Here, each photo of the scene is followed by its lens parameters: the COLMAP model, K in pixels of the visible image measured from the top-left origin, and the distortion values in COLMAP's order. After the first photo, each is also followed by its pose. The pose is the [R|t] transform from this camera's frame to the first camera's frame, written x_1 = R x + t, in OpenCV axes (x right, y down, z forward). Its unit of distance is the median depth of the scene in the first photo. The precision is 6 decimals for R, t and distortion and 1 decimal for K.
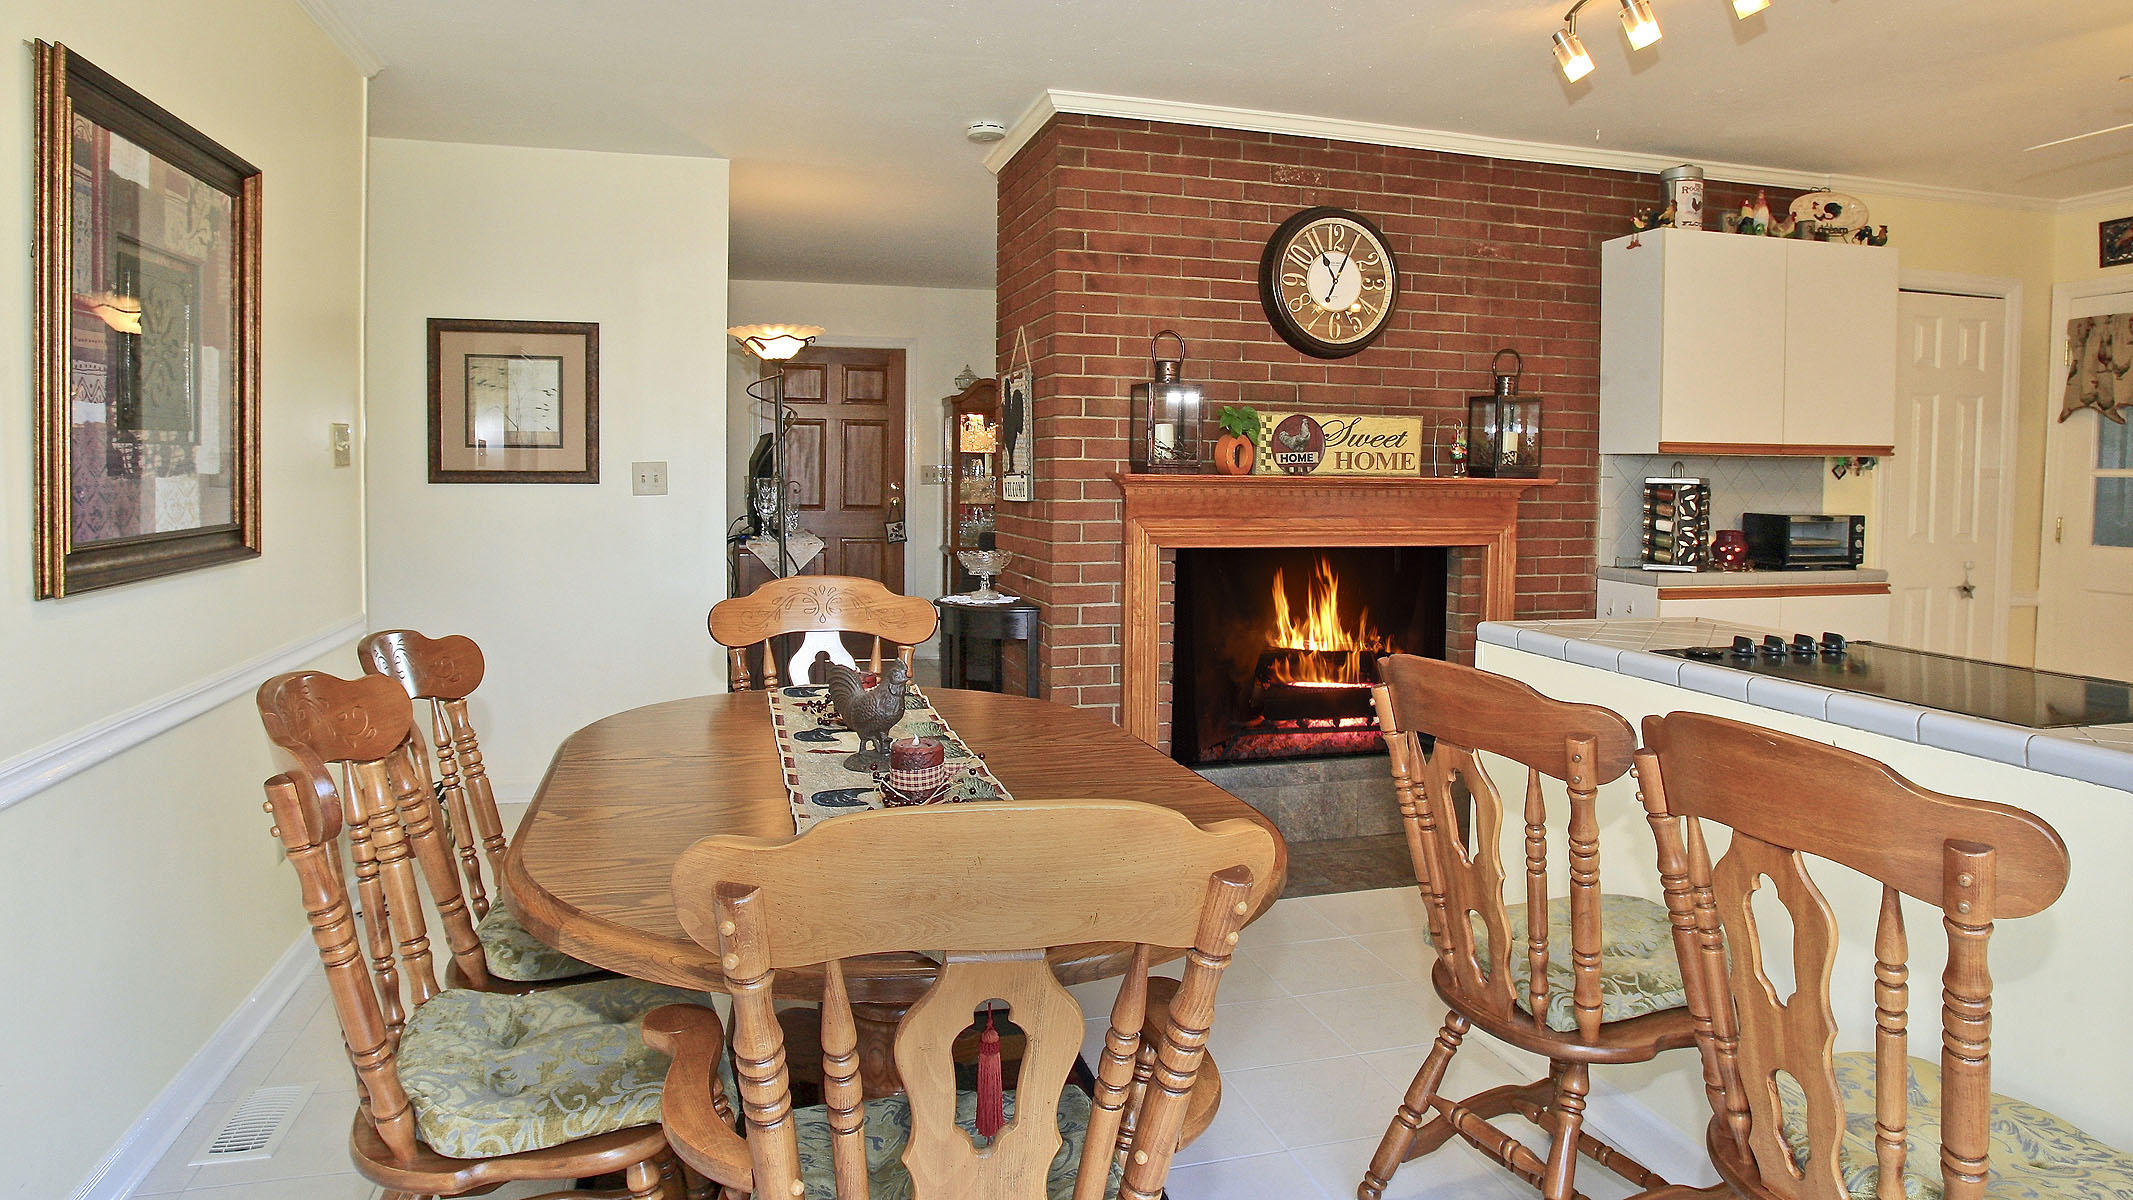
lens RADIAL K [[1281.7, 0, 1092.5], [0, 1281.7, 525.8], [0, 0, 1]] dist [-0.051752, 0.002190]
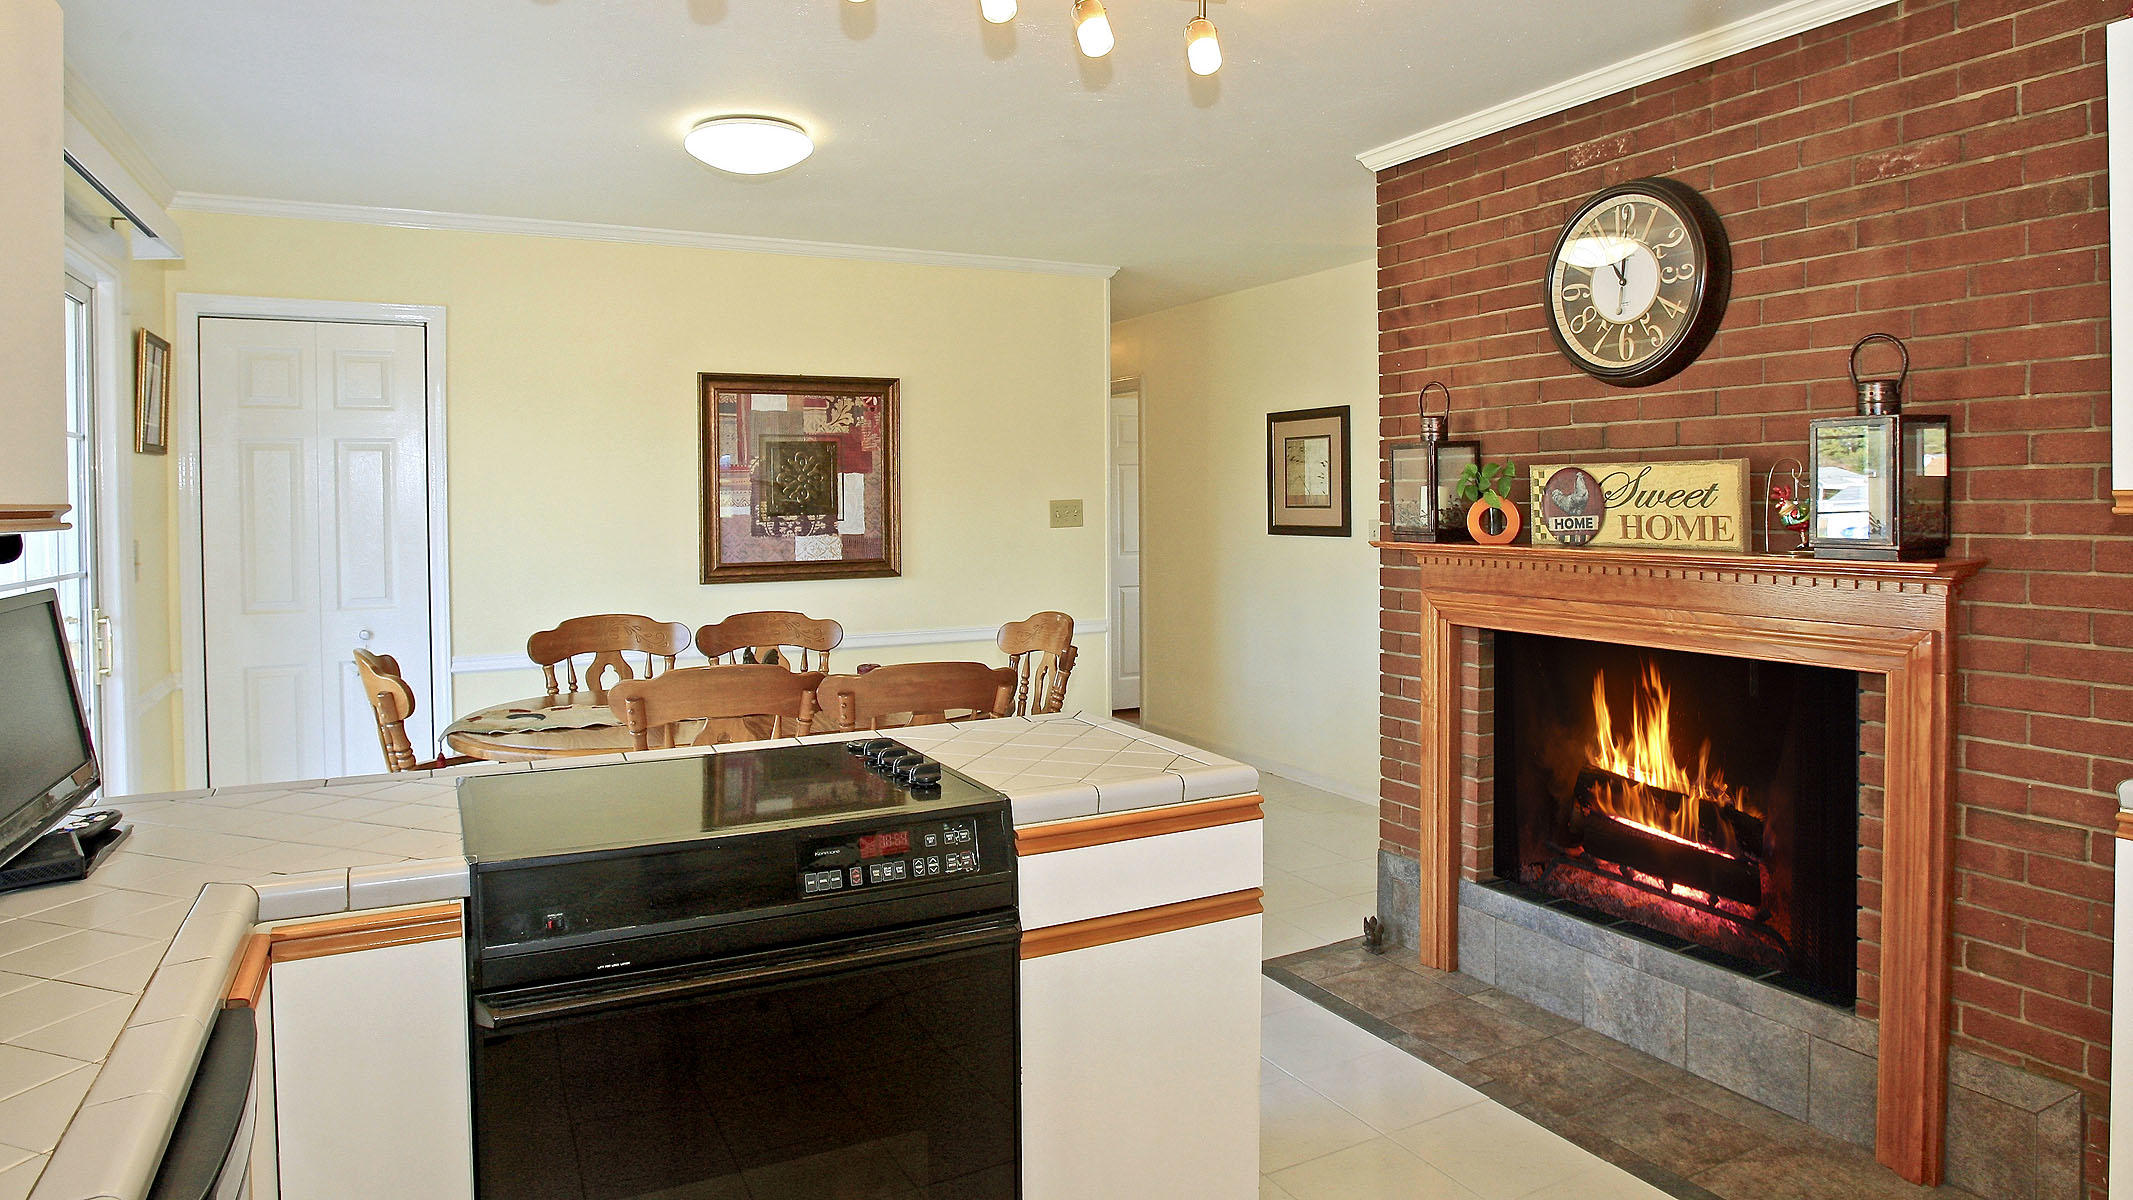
lens RADIAL K [[1212.2, 0, 972.1], [0, 1212.2, 580.6], [0, 0, 1]] dist [-0.081781, 0.038779]
pose [[0.150683, 0.052618, -0.987181, 0.793696], [-0.027667, 0.998416, 0.048994, -0.042385], [0.988195, 0.019930, 0.151900, 0.517812]]
